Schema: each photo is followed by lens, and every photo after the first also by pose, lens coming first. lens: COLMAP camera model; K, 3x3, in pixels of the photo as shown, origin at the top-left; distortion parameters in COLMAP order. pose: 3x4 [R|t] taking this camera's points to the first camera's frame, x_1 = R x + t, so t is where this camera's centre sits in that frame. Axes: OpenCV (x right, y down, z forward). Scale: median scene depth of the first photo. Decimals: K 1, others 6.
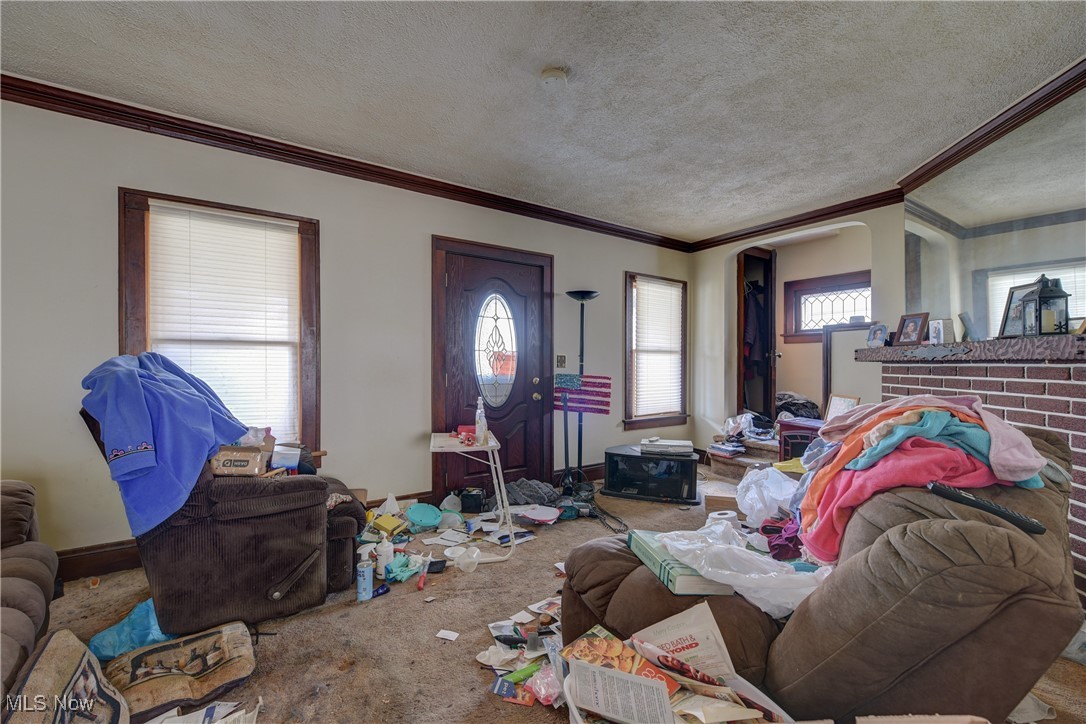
lens RADIAL K [[425.1, 0, 541.1], [0, 425.1, 366.9], [0, 0, 1]] dist [0.015807, -0.006380]
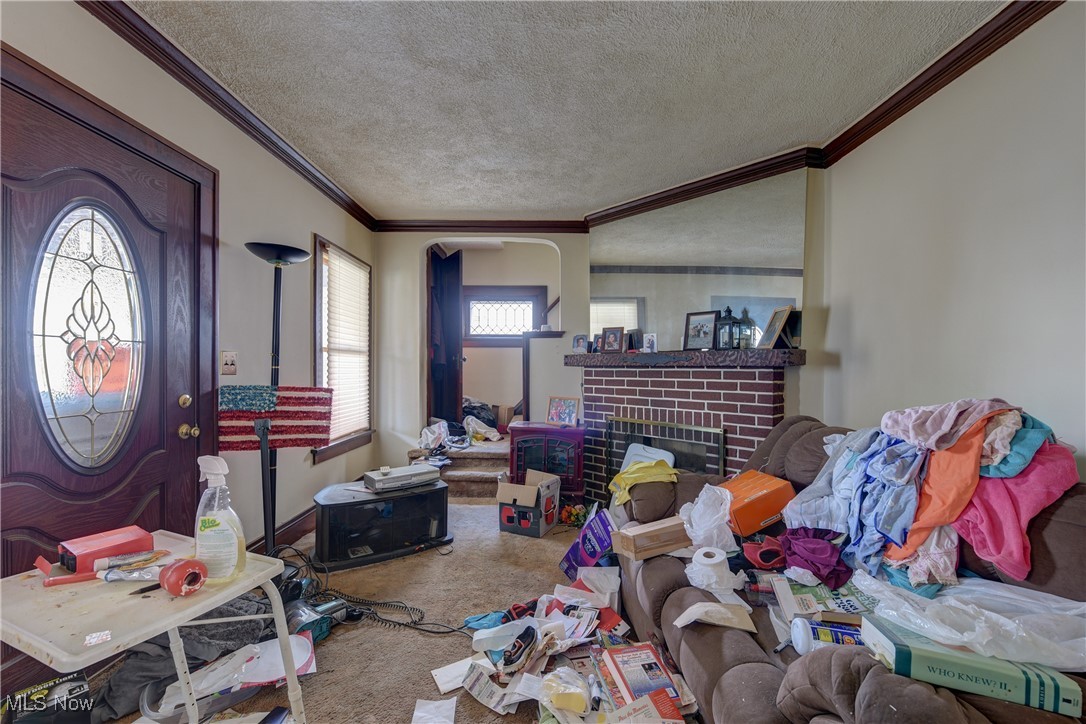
lens RADIAL K [[433.9, 0, 527.3], [0, 433.9, 367.4], [0, 0, 1]] dist [-0.000749, -0.000091]
pose [[0.582768, 0.001100, 0.812638, -0.199232], [0.002708, 0.999991, -0.003295, -0.004872], [-0.812634, 0.004120, 0.582760, 0.358647]]
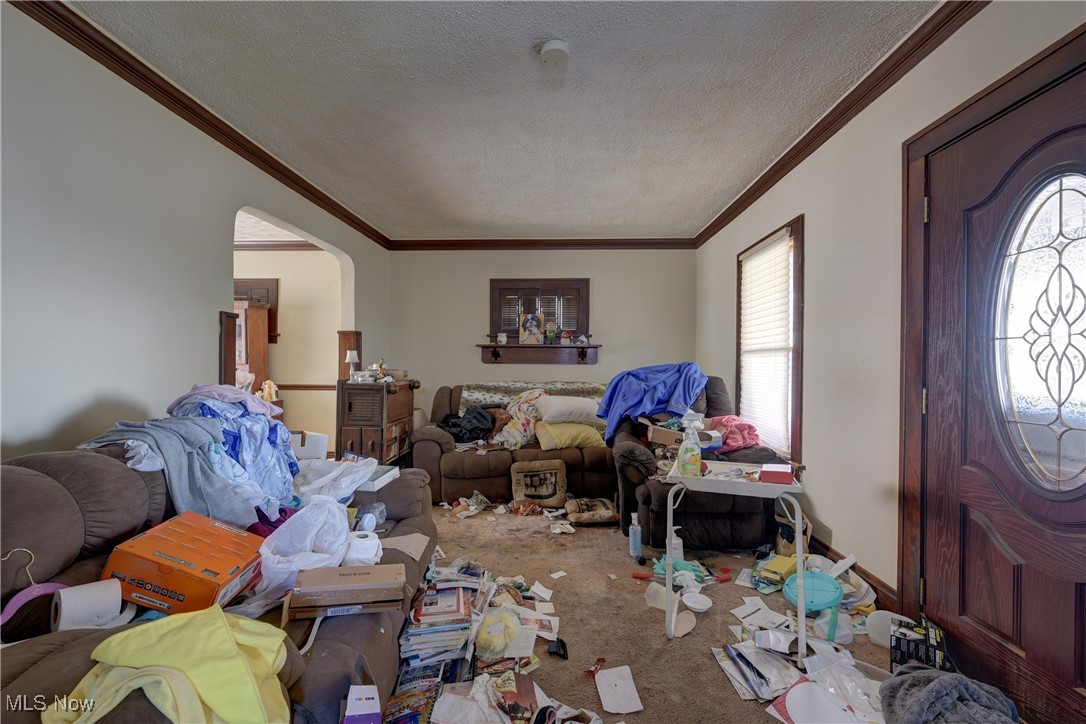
lens RADIAL K [[425.1, 0, 541.1], [0, 425.1, 366.9], [0, 0, 1]] dist [0.015807, -0.006380]
pose [[-0.577465, -0.002569, -0.816412, 0.427088], [-0.010577, 0.999935, 0.004335, -0.006774], [0.816347, 0.011139, -0.577454, 0.814286]]
